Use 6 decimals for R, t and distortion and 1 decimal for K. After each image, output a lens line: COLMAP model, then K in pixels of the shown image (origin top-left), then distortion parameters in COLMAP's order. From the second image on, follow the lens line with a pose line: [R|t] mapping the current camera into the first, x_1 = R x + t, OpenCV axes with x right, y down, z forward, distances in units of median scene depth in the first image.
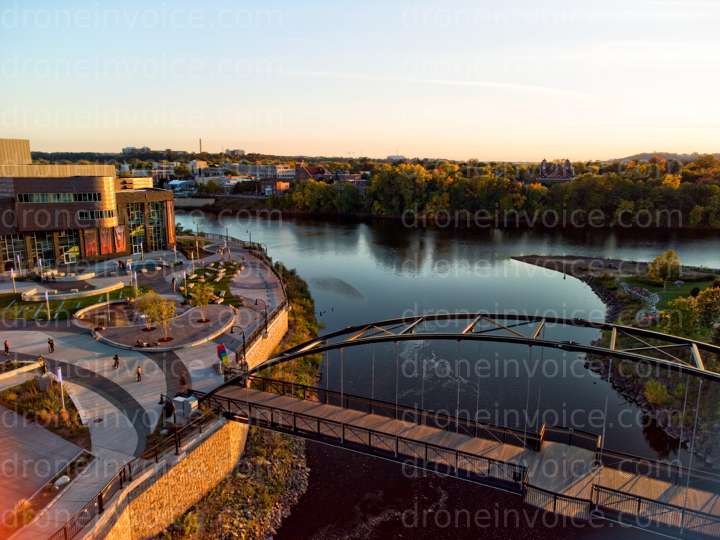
lens RADIAL K [[536.1, 0, 362.9], [0, 536.1, 270.1], [0, 0, 1]] dist [0.030510, -0.006793]
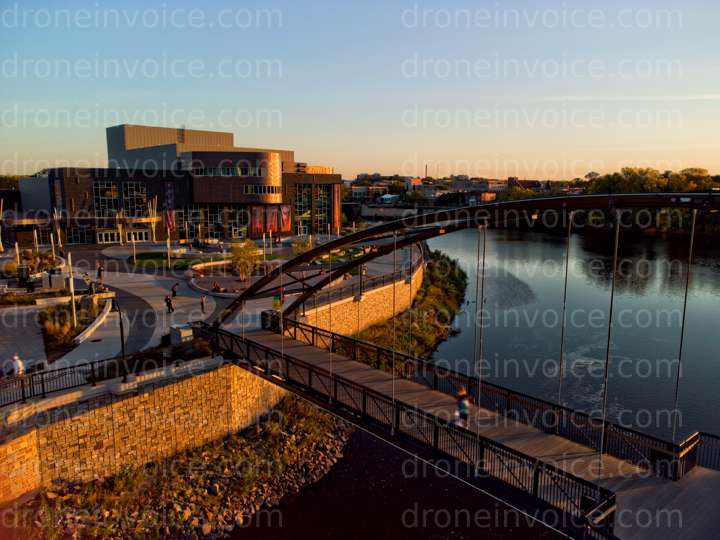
lens RADIAL K [[536.1, 0, 360.8], [0, 536.1, 269.2], [0, 0, 1]] dist [0.030510, -0.006793]
pose [[0.916392, 0.057615, -0.396115, 0.089790], [-0.077744, 0.996361, -0.034936, 0.067199], [0.392661, 0.062811, 0.917536, 0.155663]]
